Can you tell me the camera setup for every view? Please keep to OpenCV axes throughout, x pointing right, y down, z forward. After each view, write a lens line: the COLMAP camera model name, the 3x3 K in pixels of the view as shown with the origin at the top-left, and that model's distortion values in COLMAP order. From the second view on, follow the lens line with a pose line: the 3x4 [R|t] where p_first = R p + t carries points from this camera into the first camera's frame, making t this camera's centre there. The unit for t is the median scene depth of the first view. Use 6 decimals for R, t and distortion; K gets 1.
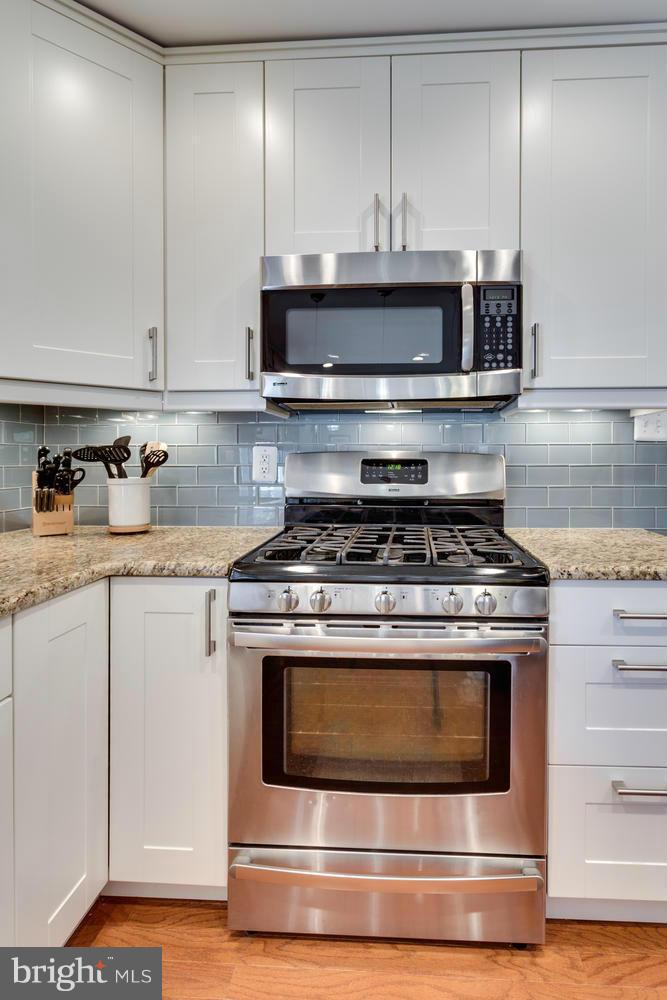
lens RADIAL K [[485.3, 0, 369.7], [0, 485.3, 463.1], [0, 0, 1]] dist [0.003242, 0.000006]
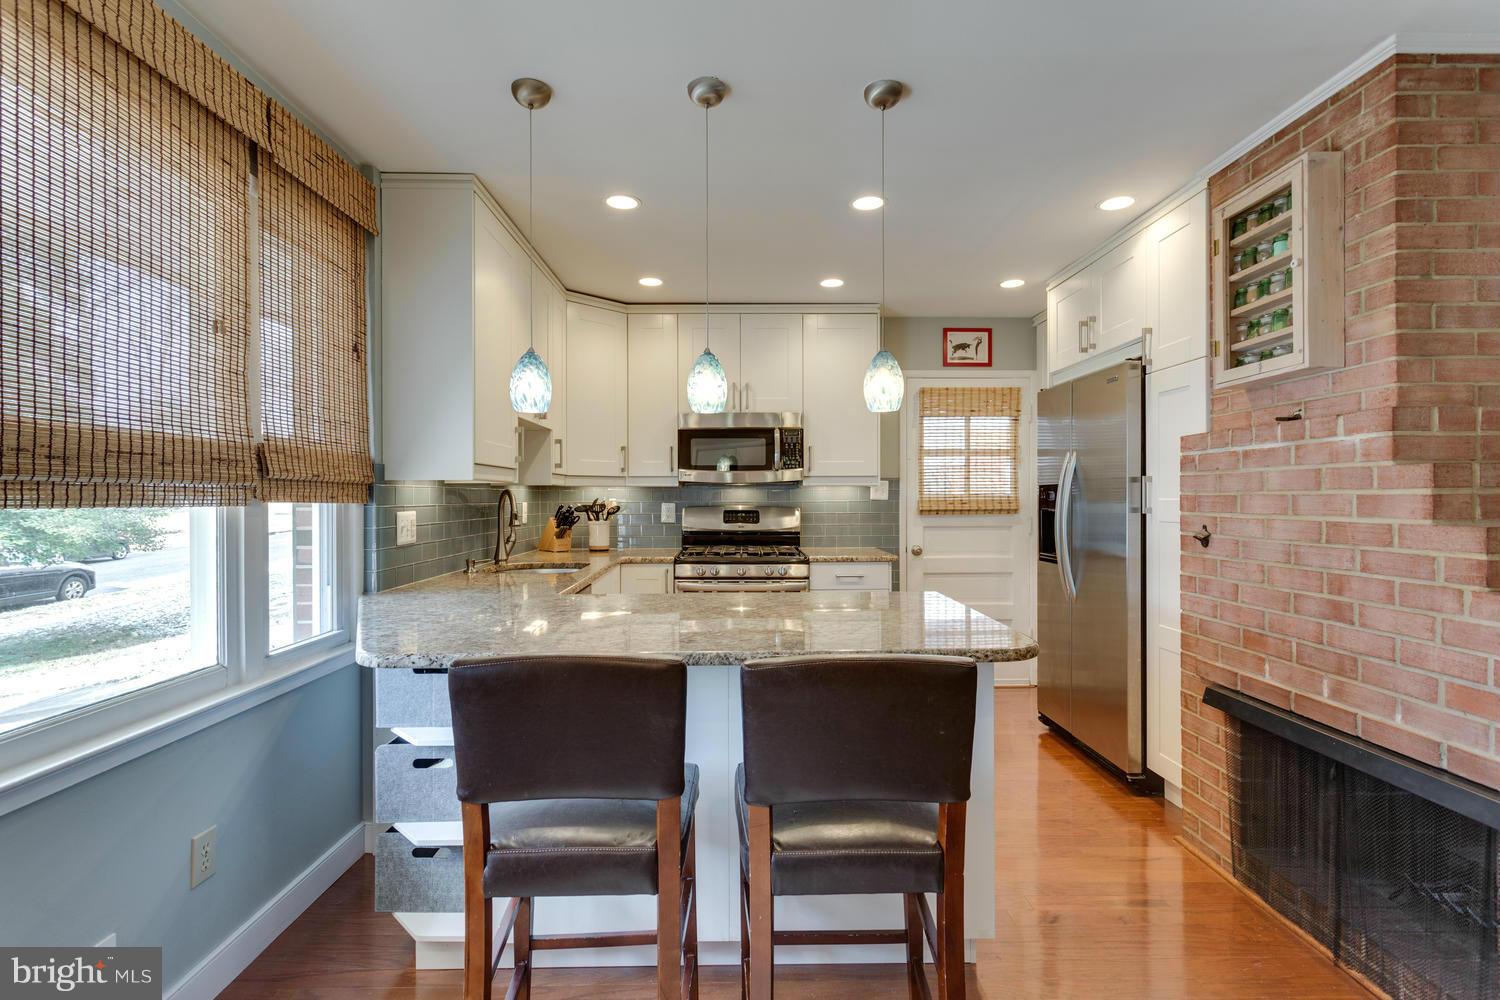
lens RADIAL K [[690.4, 0, 750.0], [0, 690.4, 500.0], [0, 0, 1]] dist [0.000716, 0.000049]
pose [[0.995200, -0.000799, 0.097862, -0.199316], [0.000964, 0.999998, -0.001637, -0.049130], [-0.097861, 0.001724, 0.995199, -1.856946]]
